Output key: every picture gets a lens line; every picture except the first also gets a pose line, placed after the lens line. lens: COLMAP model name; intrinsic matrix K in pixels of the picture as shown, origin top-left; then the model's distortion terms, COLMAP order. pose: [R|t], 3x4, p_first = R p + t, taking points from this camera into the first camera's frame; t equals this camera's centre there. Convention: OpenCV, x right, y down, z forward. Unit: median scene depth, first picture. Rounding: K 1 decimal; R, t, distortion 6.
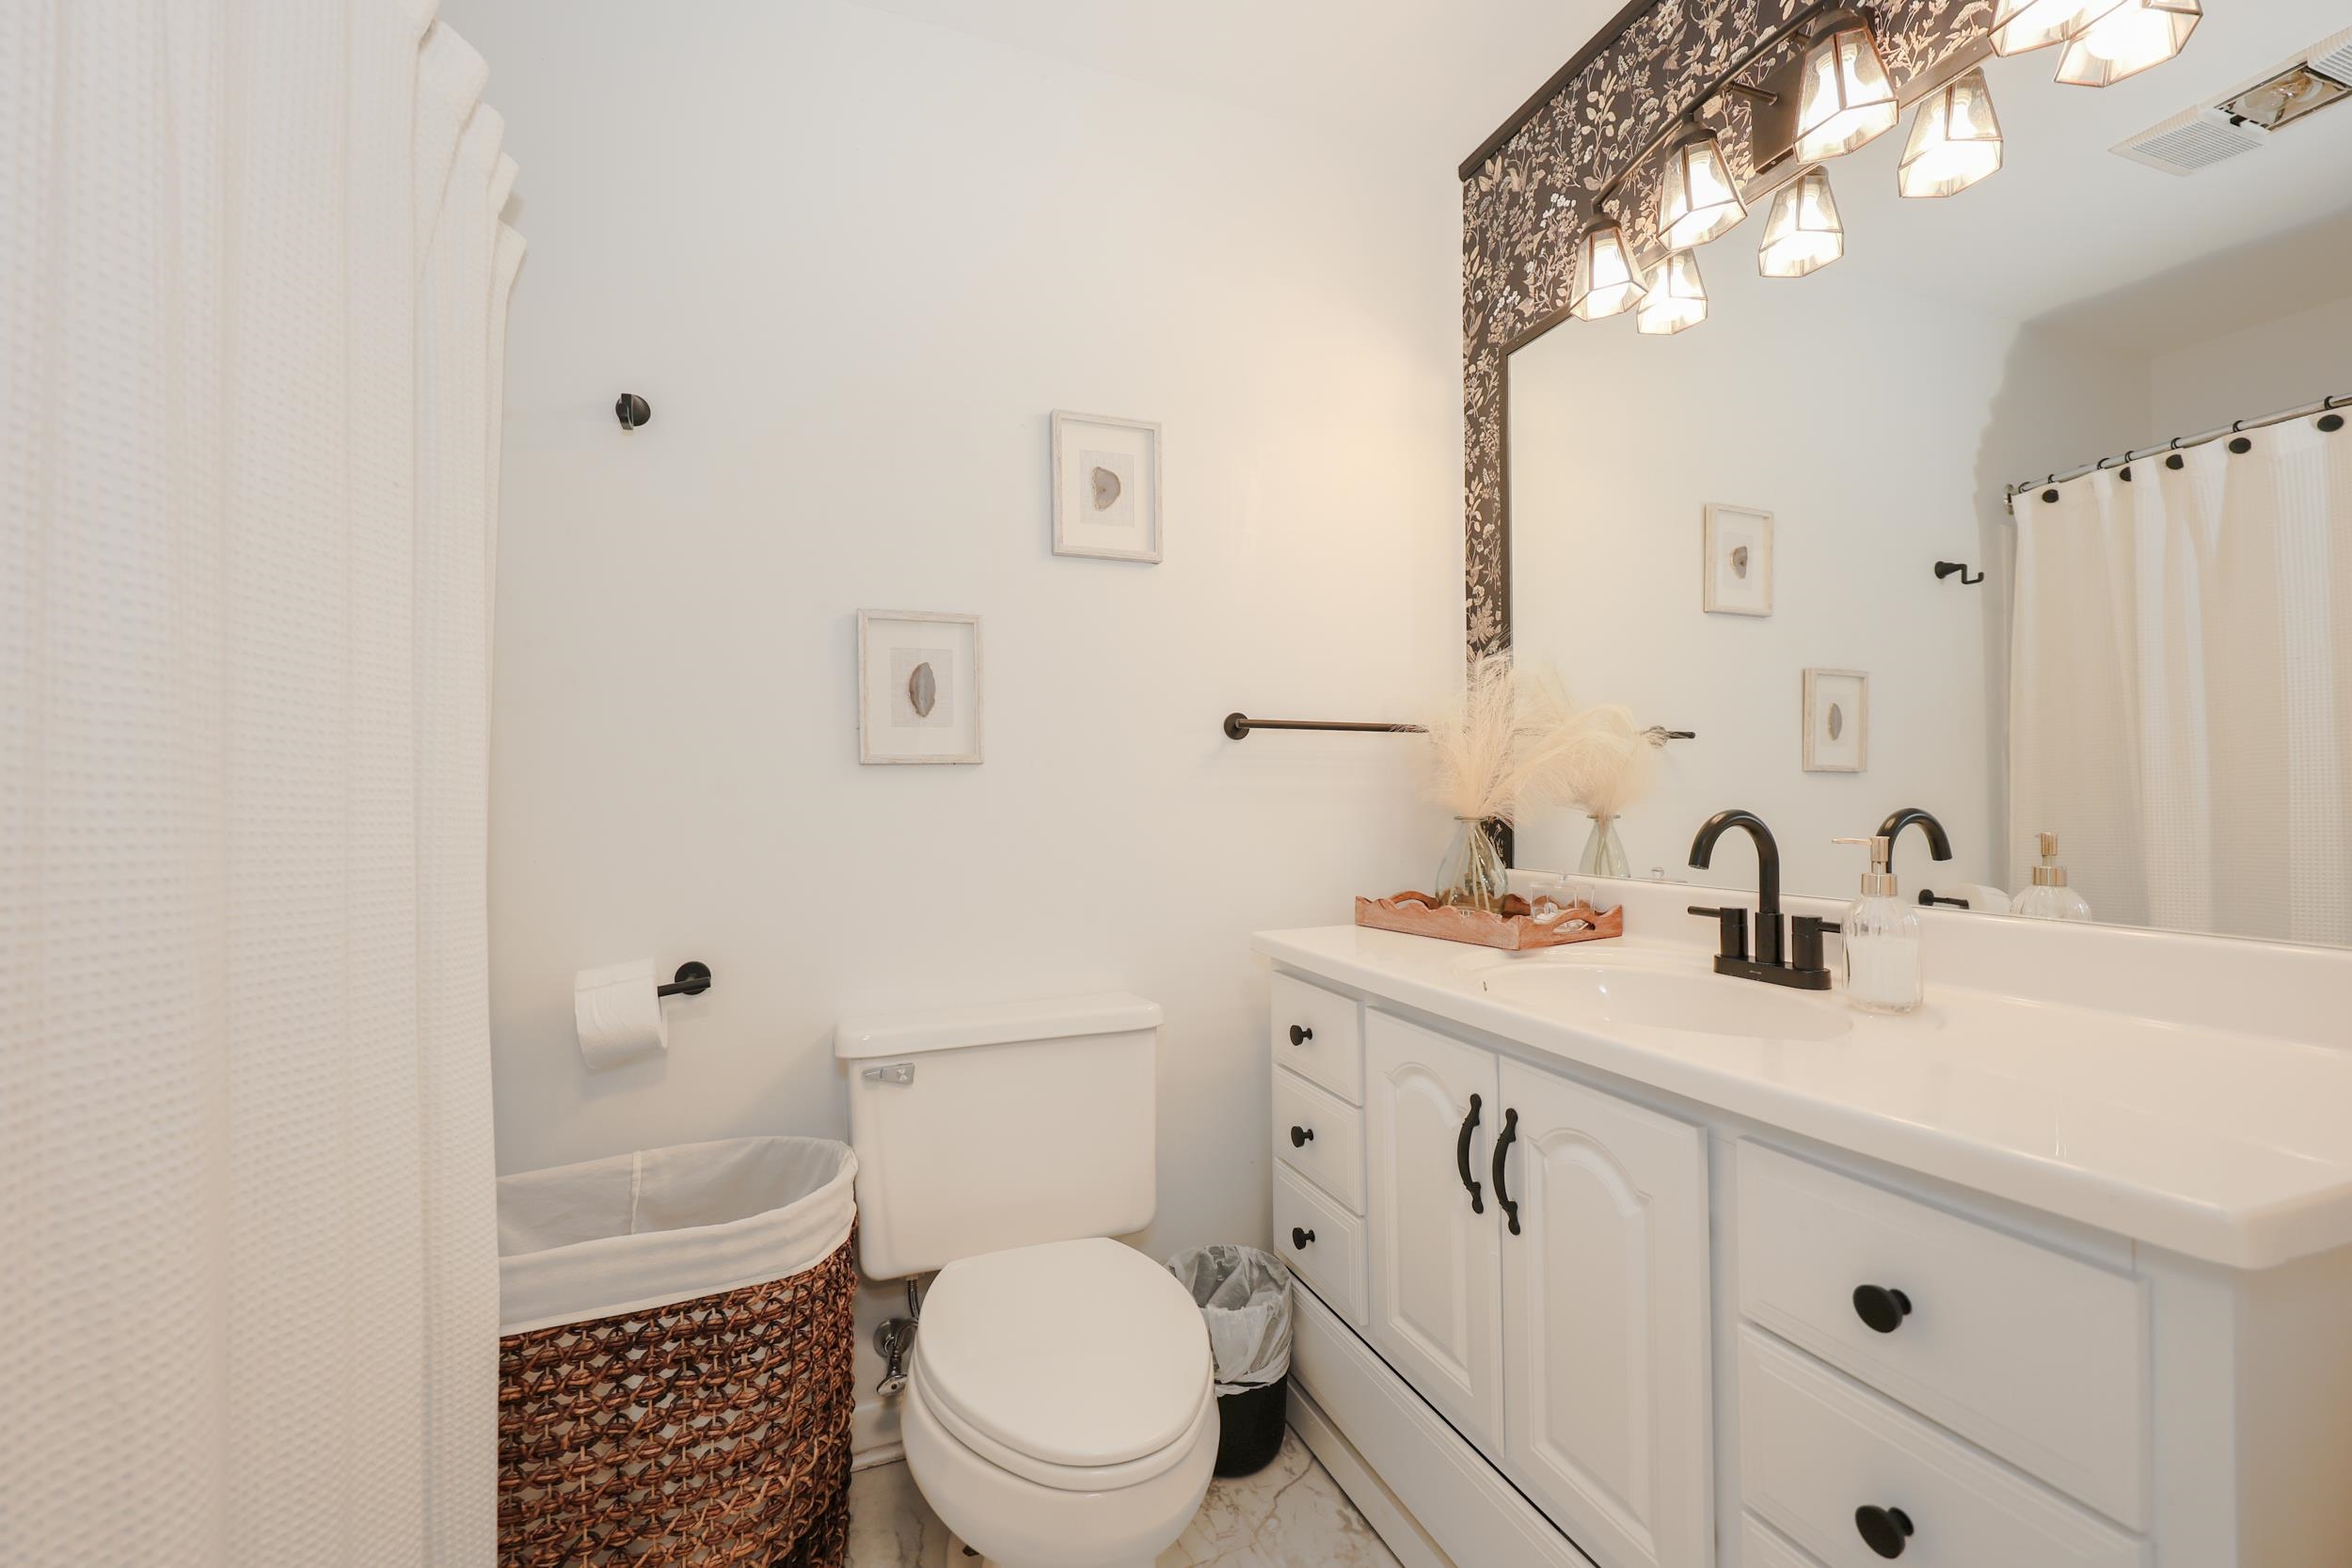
lens RADIAL K [[992.0, 0, 1172.2], [0, 992.0, 783.8], [0, 0, 1]] dist [-0.006934, 0.000088]
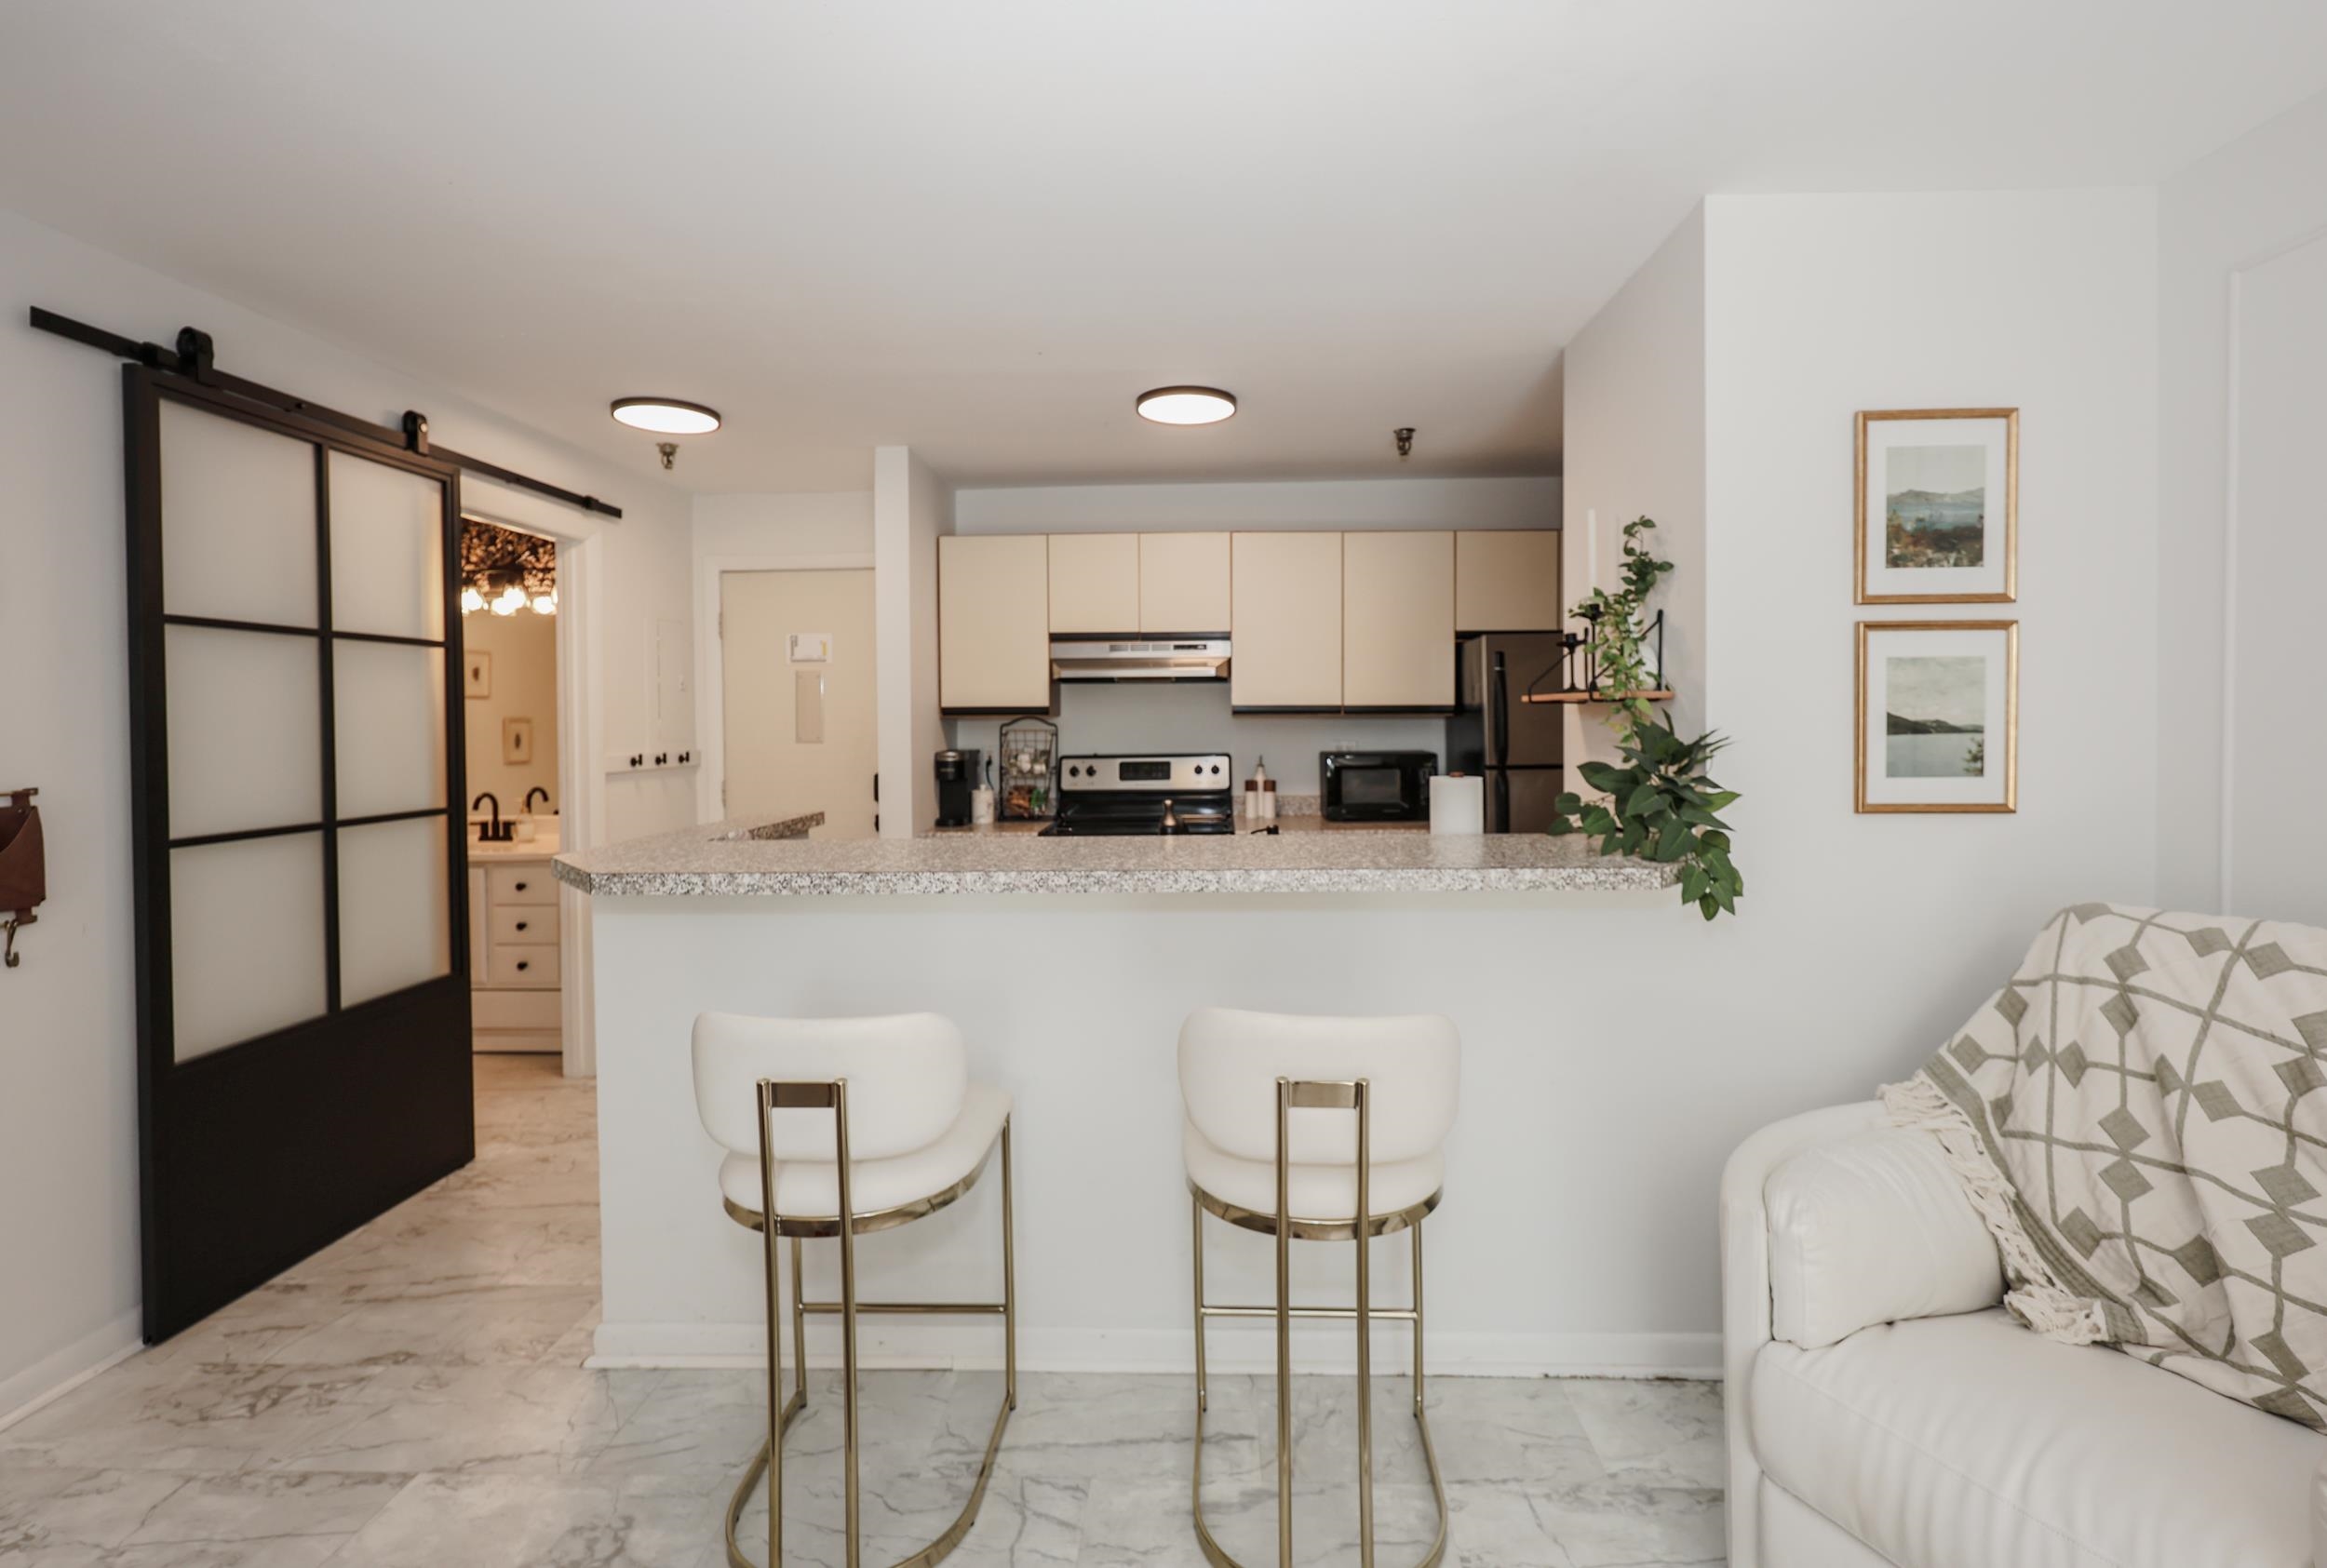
lens RADIAL K [[989.4, 0, 1150.8], [0, 989.4, 732.9], [0, 0, 1]] dist [-0.016128, -0.000016]
pose [[0.406020, -0.010504, 0.913804, -1.597520], [-0.011597, 0.999794, 0.016646, -0.262156], [-0.913791, -0.017356, 0.405815, -2.475842]]
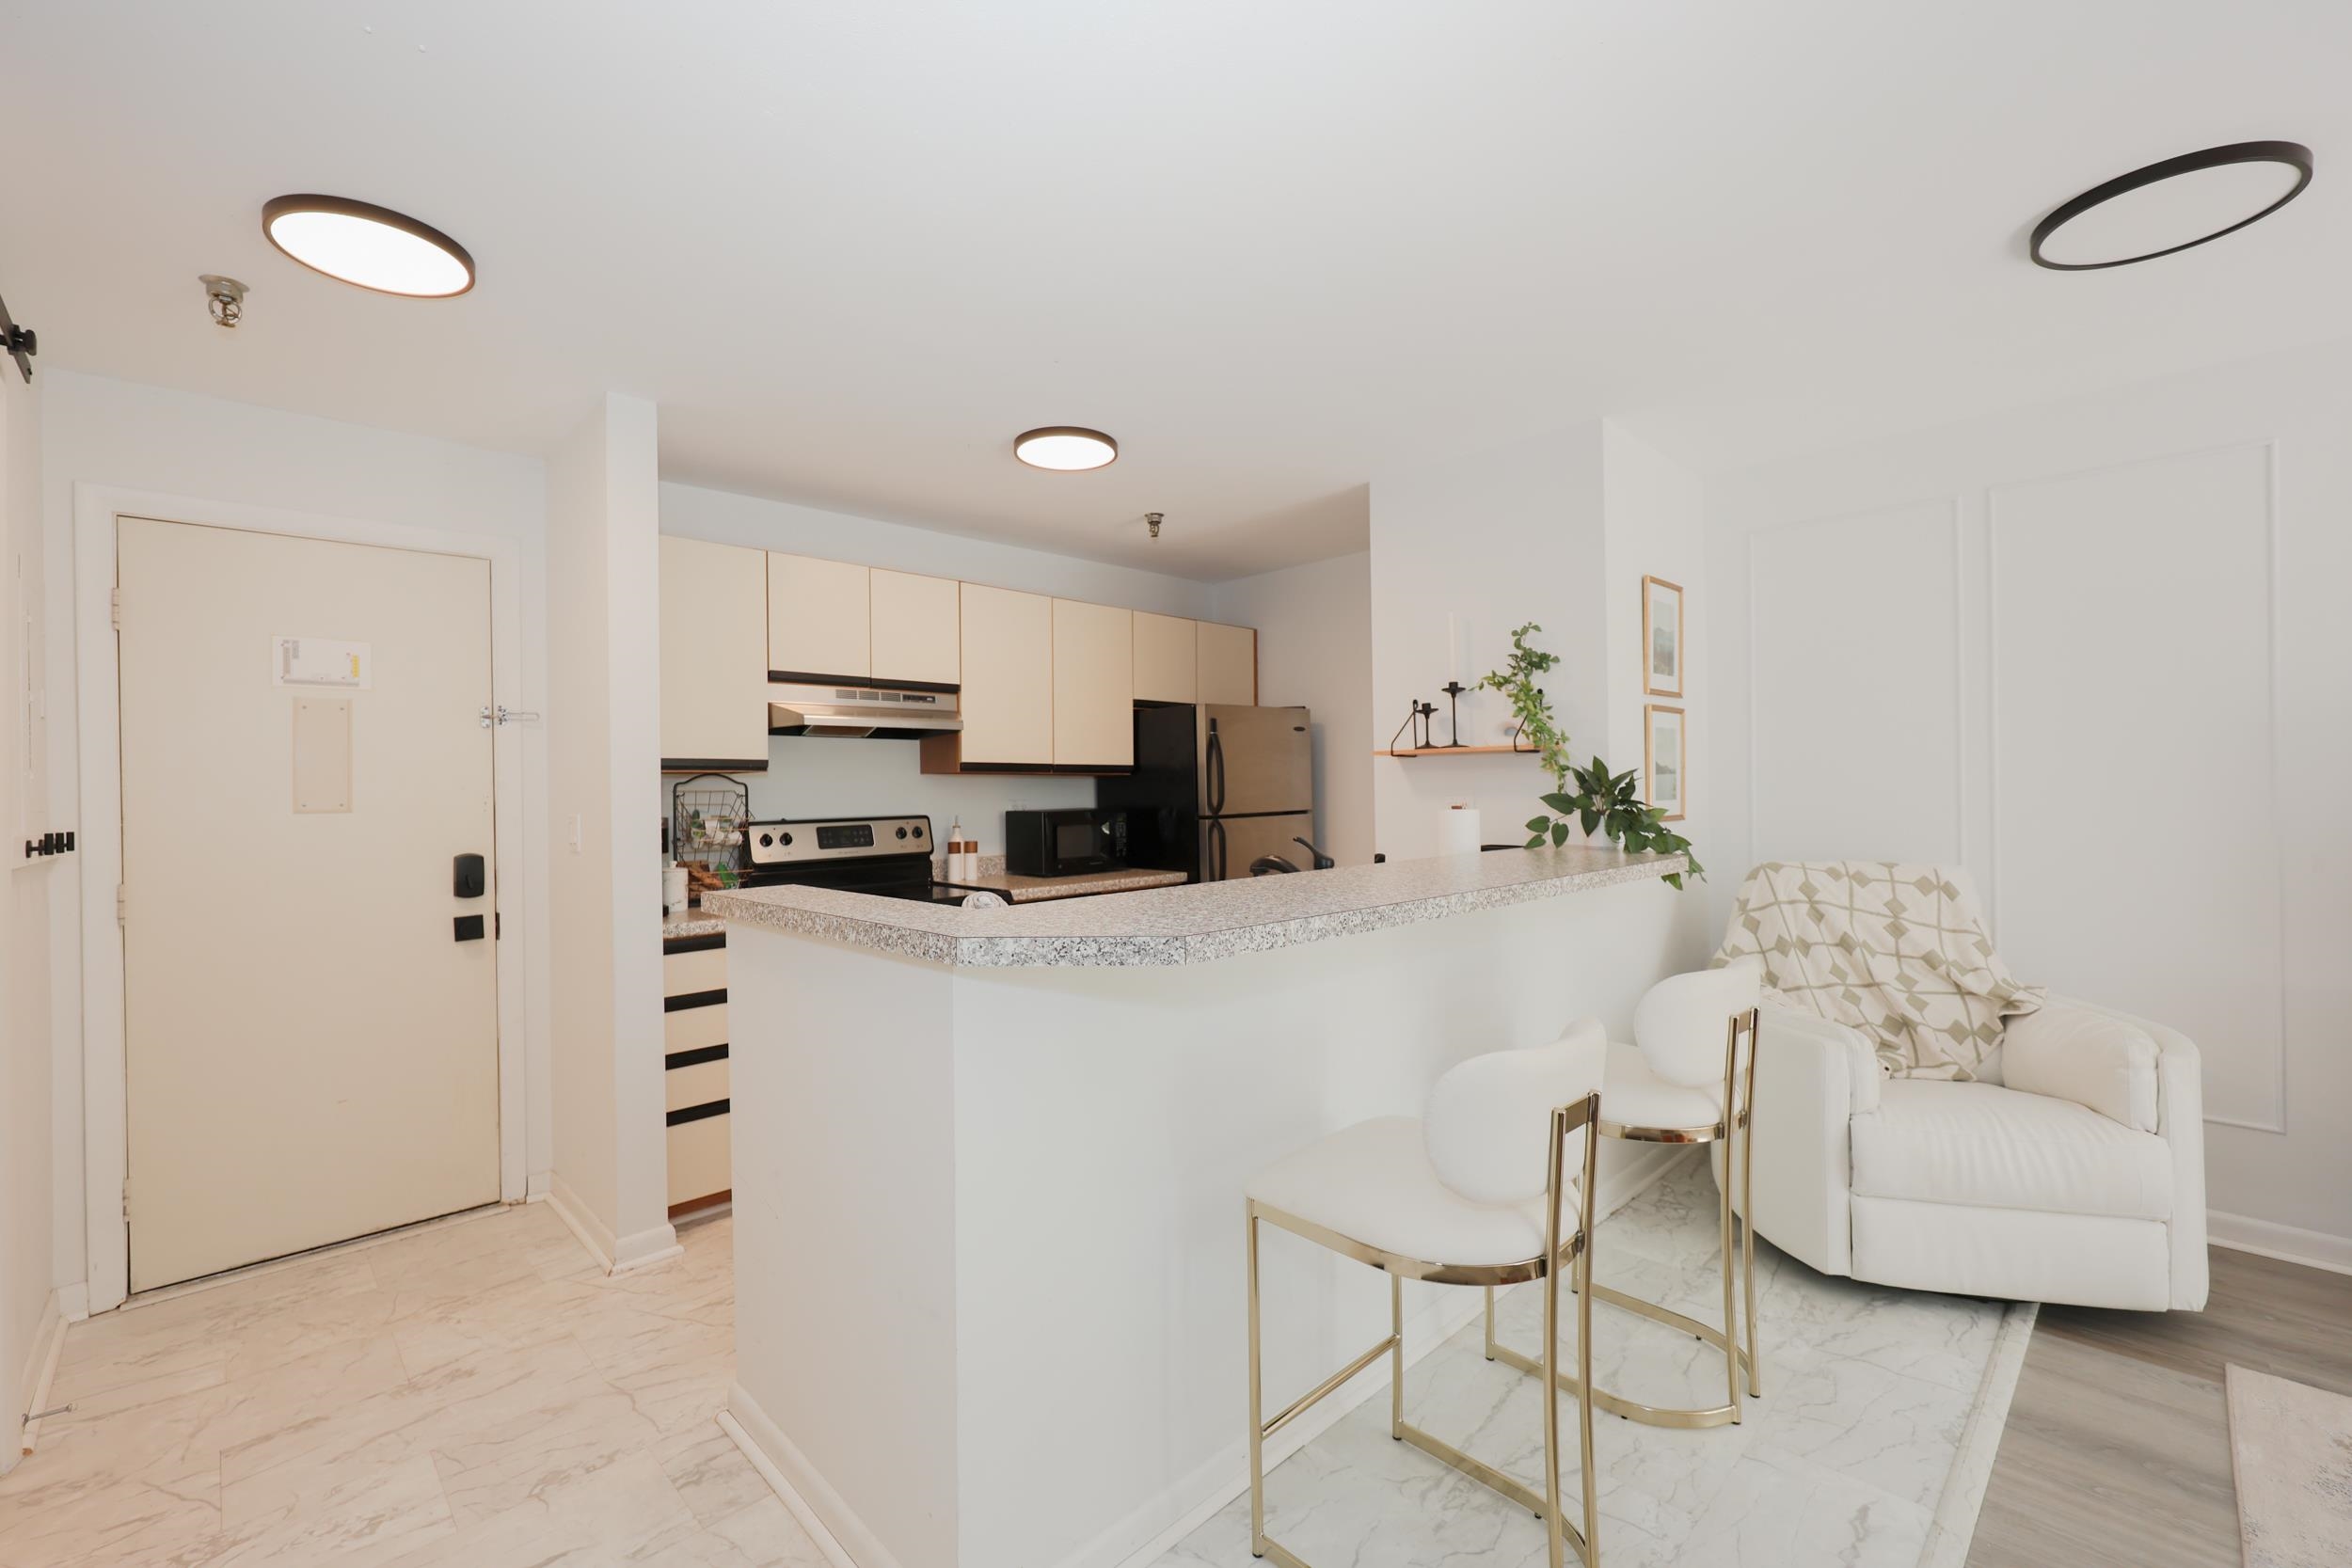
lens RADIAL K [[992.0, 0, 1132.9], [0, 992.0, 784.7], [0, 0, 1]] dist [-0.006934, 0.000088]
pose [[-0.366954, 0.017388, 0.930077, -1.599756], [-0.000731, 0.999820, -0.018980, -0.177781], [-0.930239, -0.007645, -0.366875, -0.840637]]
